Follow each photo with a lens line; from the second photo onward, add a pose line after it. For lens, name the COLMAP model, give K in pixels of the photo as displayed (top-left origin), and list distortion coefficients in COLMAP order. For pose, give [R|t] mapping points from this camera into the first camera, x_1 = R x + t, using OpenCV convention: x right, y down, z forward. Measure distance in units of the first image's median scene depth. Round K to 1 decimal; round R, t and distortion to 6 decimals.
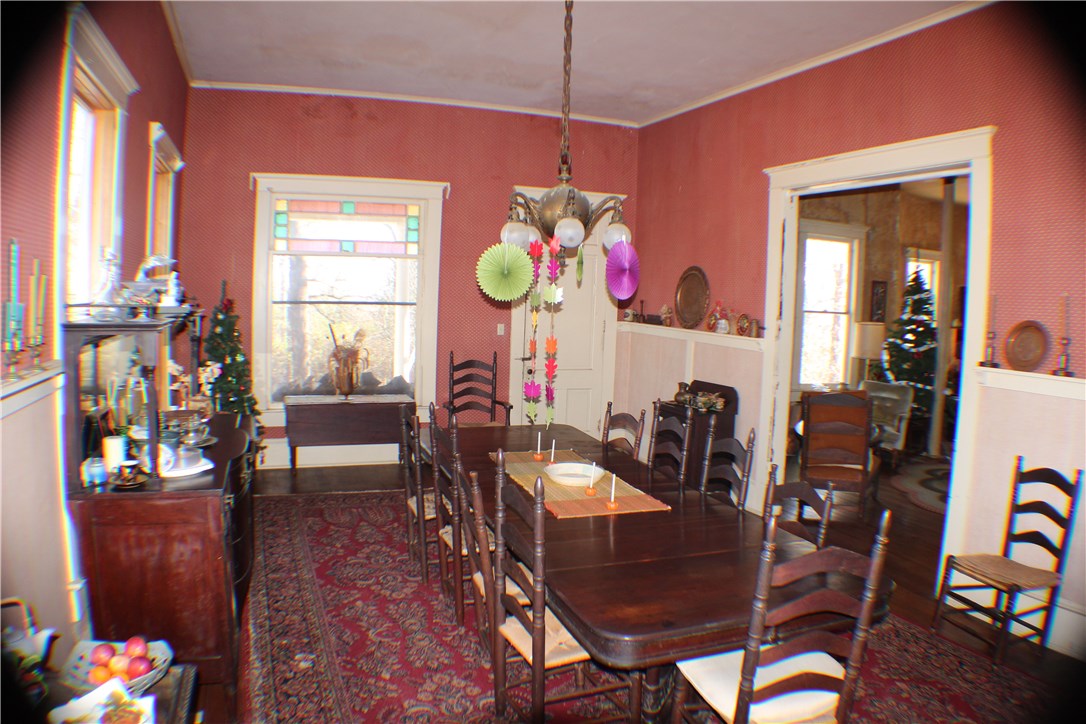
lens RADIAL K [[731.3, 0, 543.0], [0, 731.3, 362.0], [0, 0, 1]] dist [-0.261556, 0.092585]
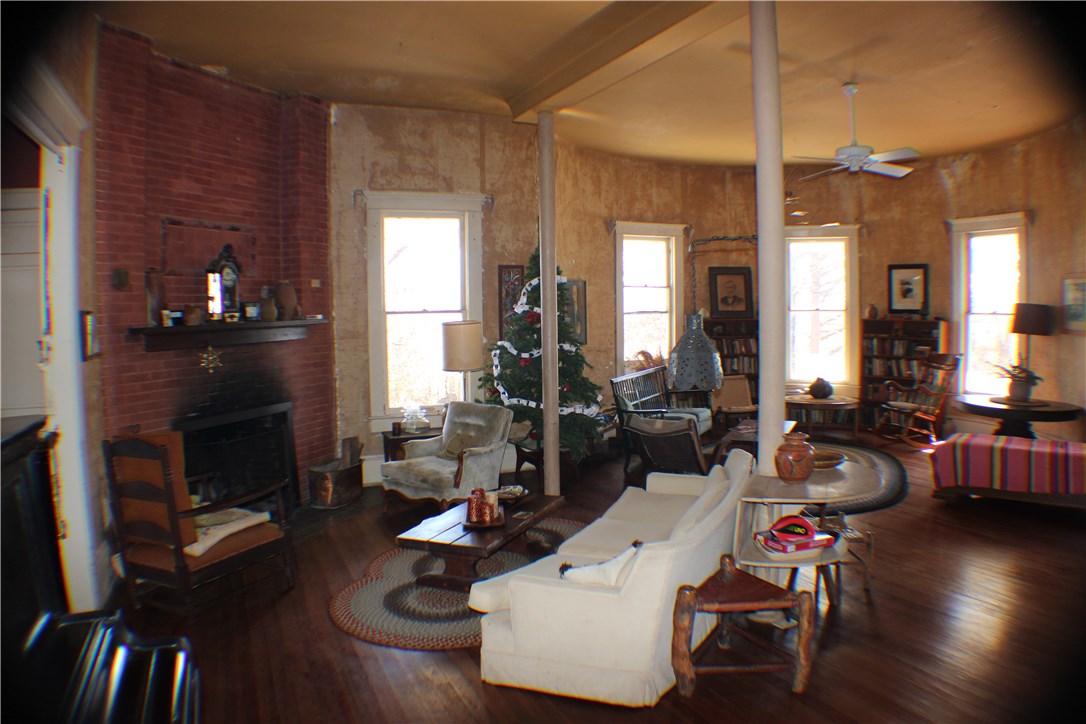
lens RADIAL K [[731.3, 0, 543.0], [0, 731.3, 362.0], [0, 0, 1]] dist [-0.261556, 0.092585]
pose [[0.996240, -0.053953, 0.067781, 0.479761], [0.055097, 0.998367, -0.015114, 0.002377], [-0.066855, 0.018791, 0.997586, 0.212013]]
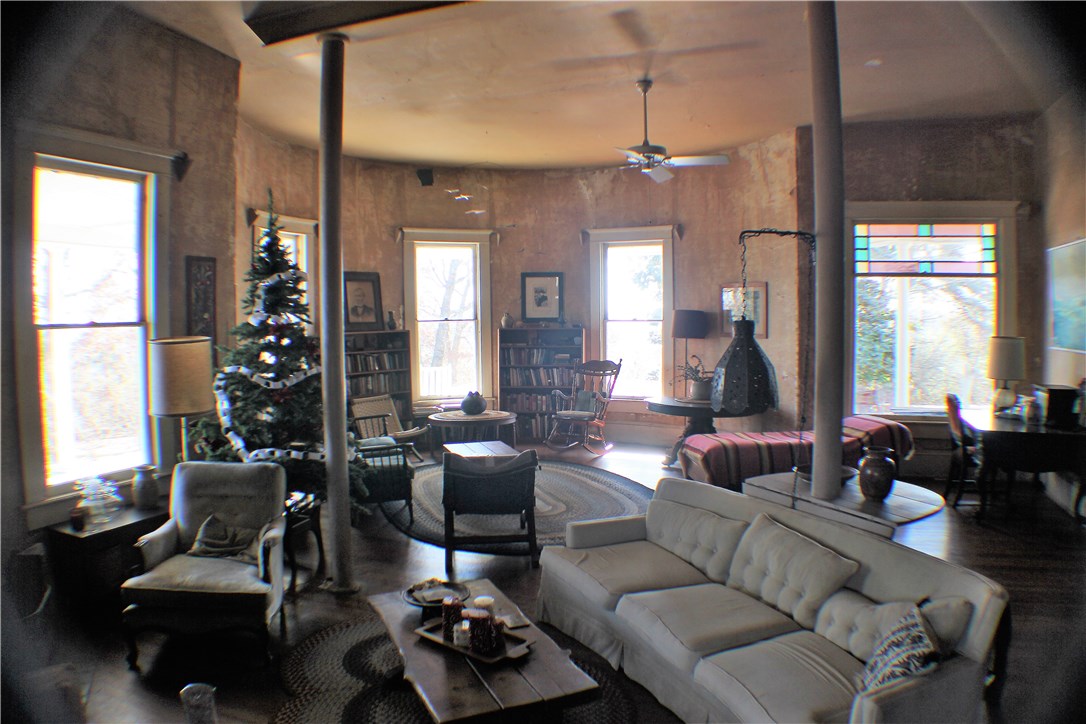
lens RADIAL K [[731.3, 0, 543.0], [0, 731.3, 362.0], [0, 0, 1]] dist [-0.261556, 0.092585]
pose [[0.649186, -0.088463, 0.755468, 0.267409], [0.101576, 0.994400, 0.029156, -0.027916], [-0.753817, 0.057809, 0.654537, 0.485361]]
